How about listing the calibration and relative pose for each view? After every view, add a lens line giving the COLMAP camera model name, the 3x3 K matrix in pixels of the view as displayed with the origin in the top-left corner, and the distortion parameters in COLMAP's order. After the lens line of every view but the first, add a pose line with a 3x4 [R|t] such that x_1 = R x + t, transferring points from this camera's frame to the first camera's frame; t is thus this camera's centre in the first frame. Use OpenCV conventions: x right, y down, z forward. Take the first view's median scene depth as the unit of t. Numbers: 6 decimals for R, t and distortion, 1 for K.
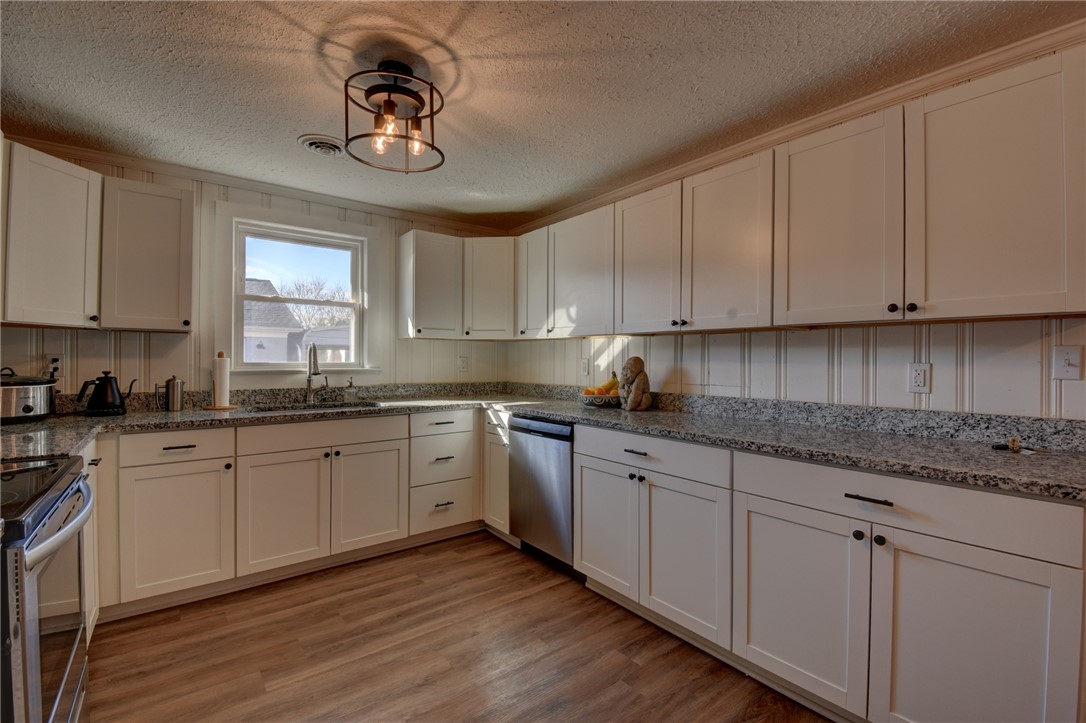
lens RADIAL K [[475.1, 0, 545.2], [0, 475.1, 358.3], [0, 0, 1]] dist [0.007296, -0.019066]
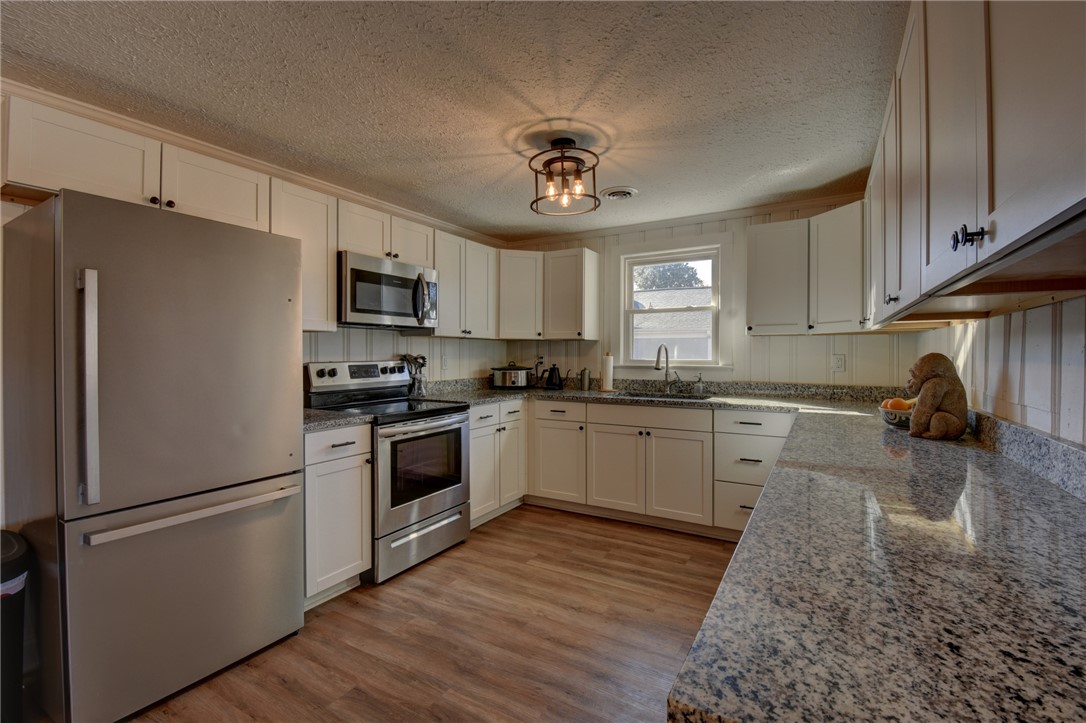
lens RADIAL K [[475.1, 0, 545.2], [0, 475.1, 358.3], [0, 0, 1]] dist [0.007296, -0.019066]
pose [[0.365570, 0.001510, -0.930783, 0.645376], [0.001638, 0.999996, 0.002265, 0.002008], [0.930782, -0.002352, 0.365566, 0.318558]]
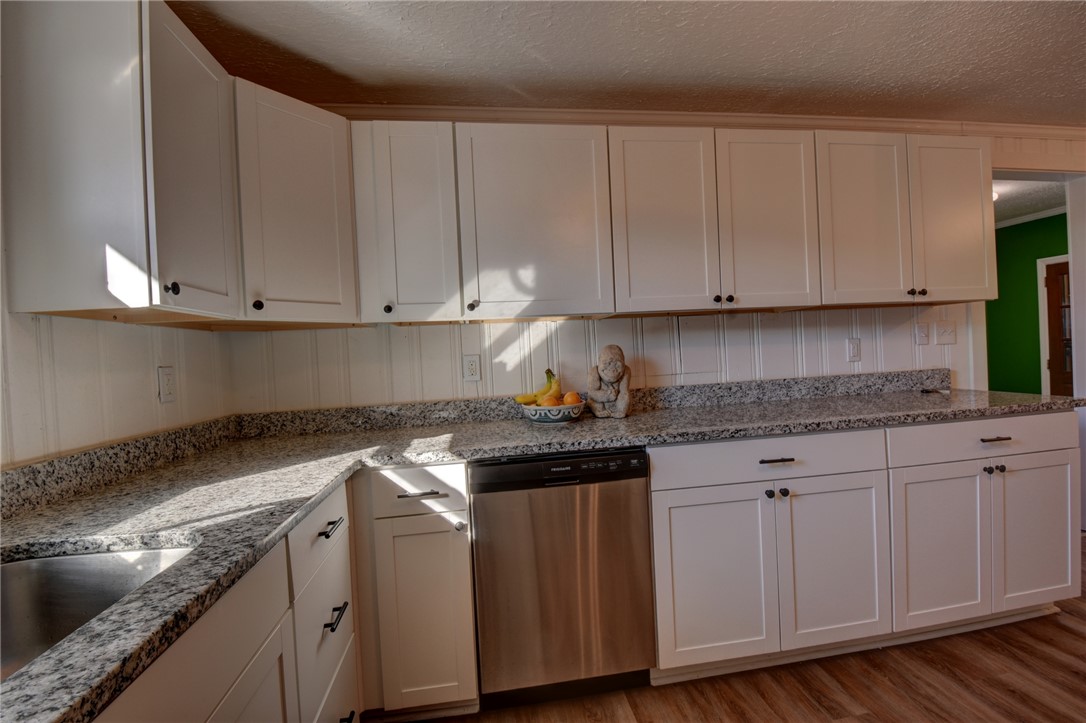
lens RADIAL K [[475.1, 0, 545.2], [0, 475.1, 358.3], [0, 0, 1]] dist [0.007296, -0.019066]
pose [[0.496792, -0.039755, 0.866959, -0.556668], [0.050995, 0.998561, 0.016568, -0.000173], [-0.866370, 0.035980, 0.498105, 0.790487]]
